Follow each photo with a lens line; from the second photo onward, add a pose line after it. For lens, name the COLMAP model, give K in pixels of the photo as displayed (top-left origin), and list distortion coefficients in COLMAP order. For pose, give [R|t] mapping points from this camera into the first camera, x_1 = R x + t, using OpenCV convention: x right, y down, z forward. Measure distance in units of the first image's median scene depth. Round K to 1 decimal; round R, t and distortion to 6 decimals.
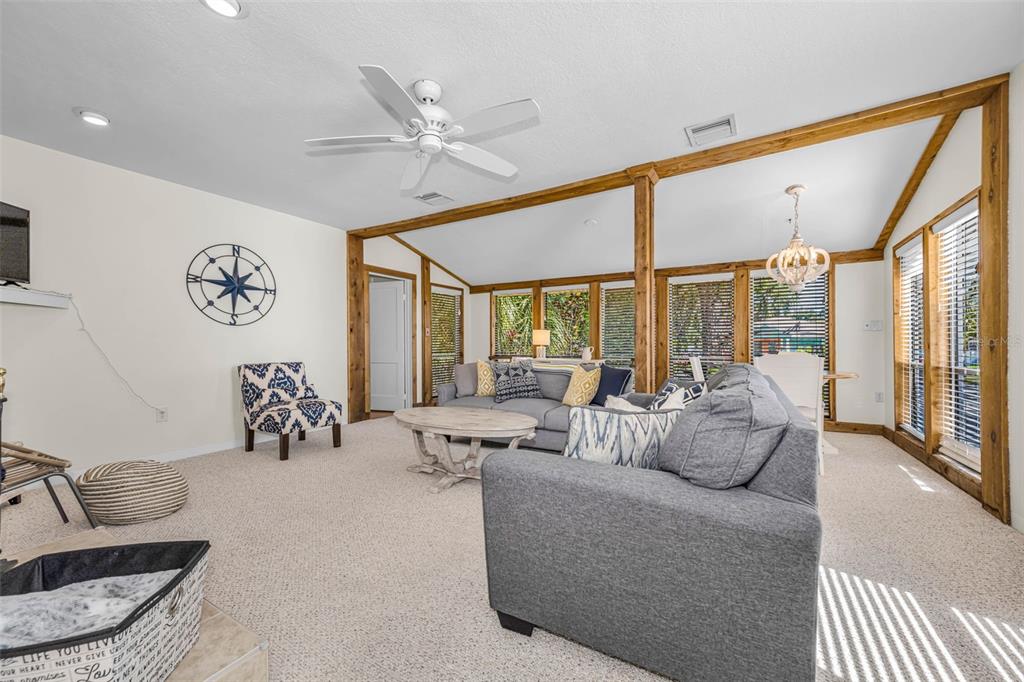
lens RADIAL K [[406.6, 0, 514.8], [0, 406.6, 344.4], [0, 0, 1]] dist [-0.000712, 0.000056]
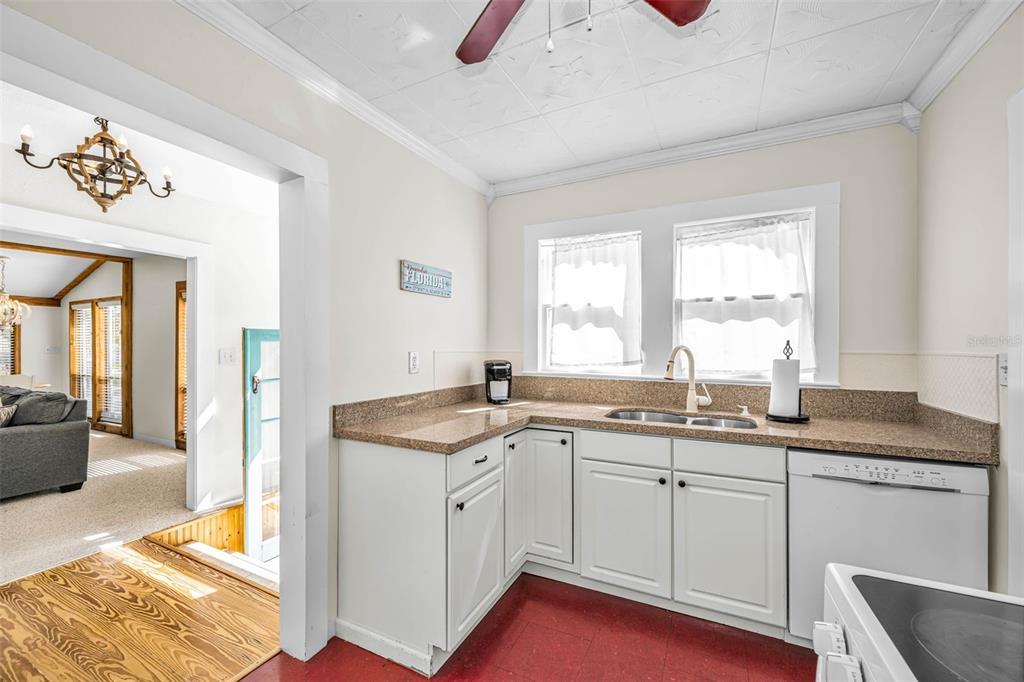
lens RADIAL K [[400.4, 0, 520.6], [0, 400.4, 345.5], [0, 0, 1]] dist [-0.002405, -0.000070]
pose [[-0.084627, 0.005297, 0.996399, -0.786778], [-0.004300, 0.999975, -0.005681, -0.068612], [-0.996403, -0.004765, -0.084602, -0.639930]]
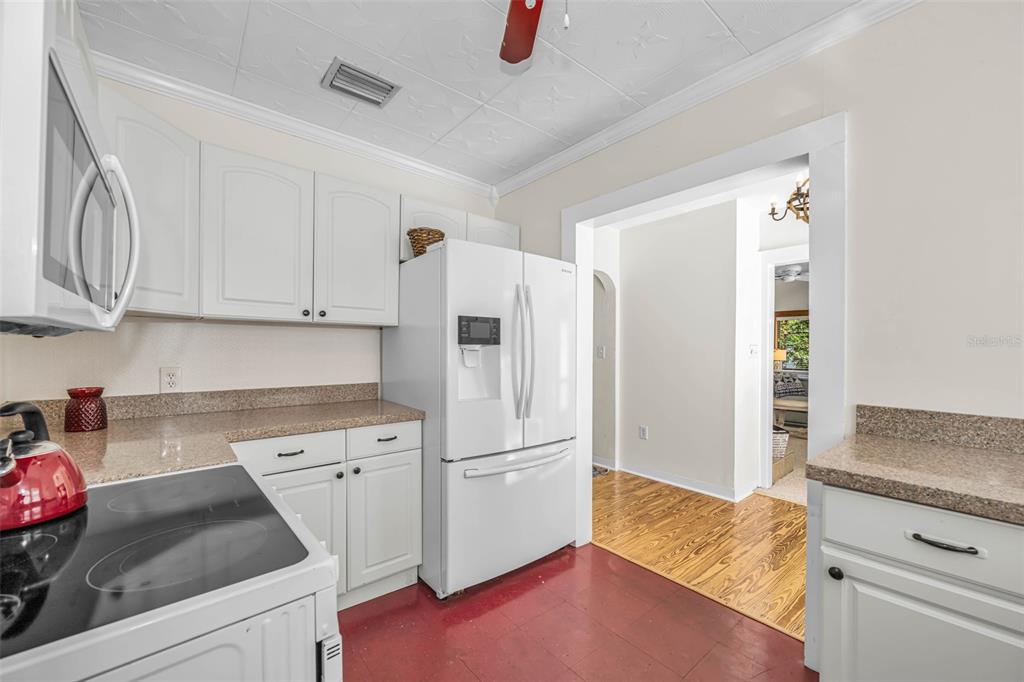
lens RADIAL K [[405.8, 0, 514.2], [0, 405.8, 354.2], [0, 0, 1]] dist [-0.000622, -0.000242]
pose [[0.944761, 0.012249, -0.327532, -0.507963], [-0.007491, 0.999847, 0.015785, -0.052946], [0.327675, -0.012459, 0.944708, -0.910704]]
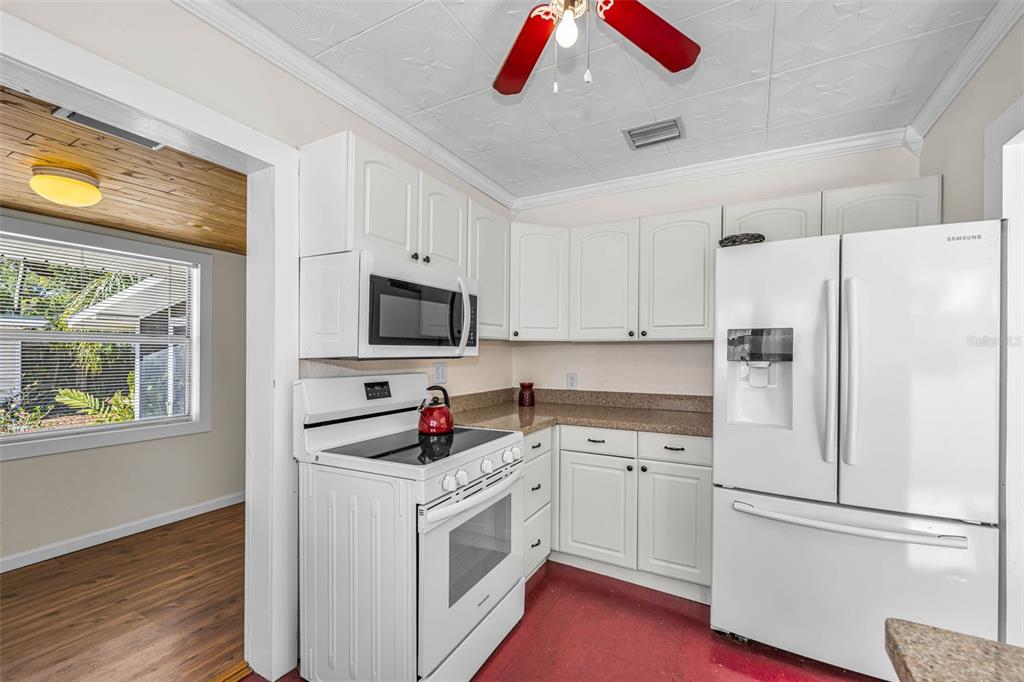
lens RADIAL K [[423.5, 0, 521.8], [0, 423.5, 353.7], [0, 0, 1]] dist [-0.002021, -0.000218]
pose [[0.040103, 0.004541, -0.999185, -0.282008], [-0.001657, 0.999989, 0.004478, -0.065665], [0.999194, 0.001476, 0.040110, -0.723312]]
